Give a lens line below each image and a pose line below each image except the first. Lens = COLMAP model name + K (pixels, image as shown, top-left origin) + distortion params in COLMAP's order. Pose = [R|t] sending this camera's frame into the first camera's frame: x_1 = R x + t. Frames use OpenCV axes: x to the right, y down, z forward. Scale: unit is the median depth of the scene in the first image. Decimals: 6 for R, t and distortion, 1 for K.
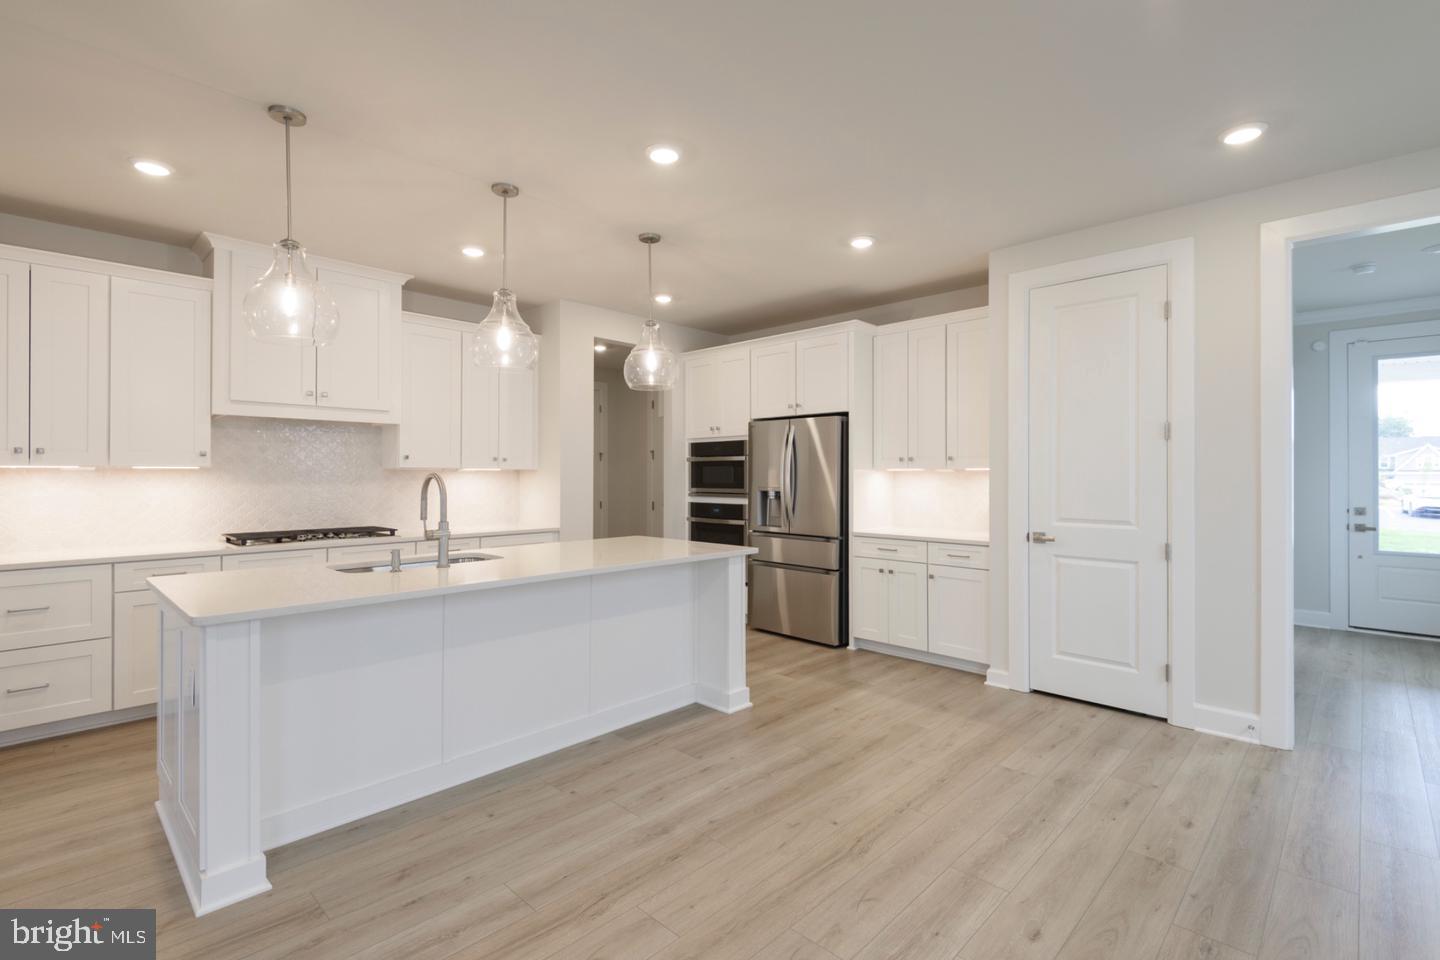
lens RADIAL K [[664.5, 0, 723.6], [0, 664.5, 471.9], [0, 0, 1]] dist [0.039818, -0.020726]
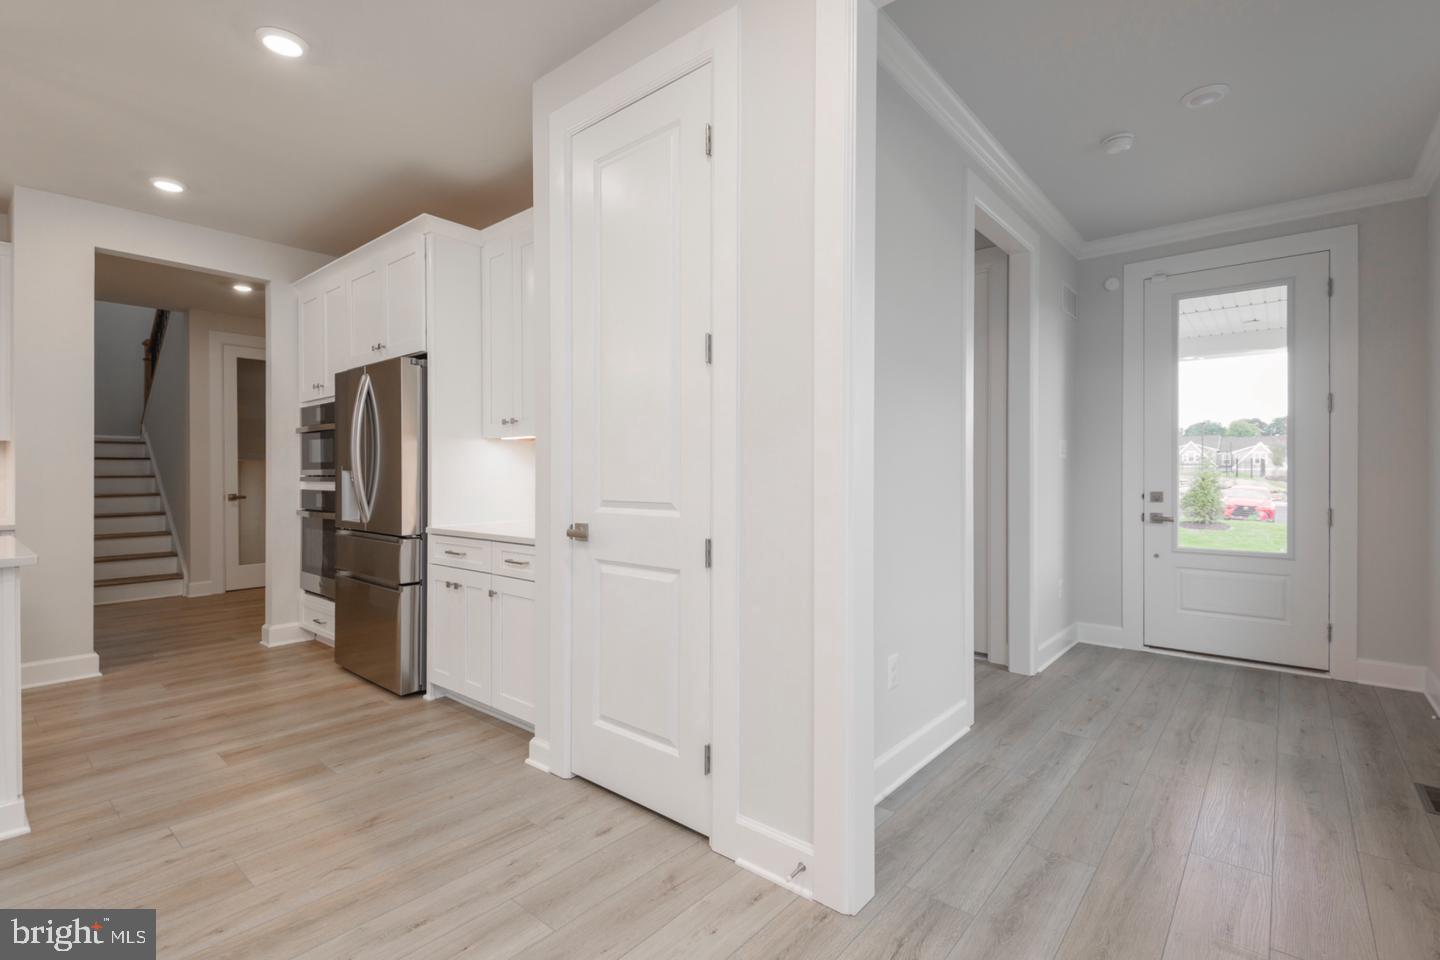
lens RADIAL K [[664.5, 0, 723.6], [0, 664.5, 471.9], [0, 0, 1]] dist [0.039818, -0.020726]
pose [[0.998416, -0.000921, 0.056253, 0.472207], [0.000967, 0.999999, -0.000780, 0.035187], [-0.056252, 0.000834, 0.998416, 0.307384]]
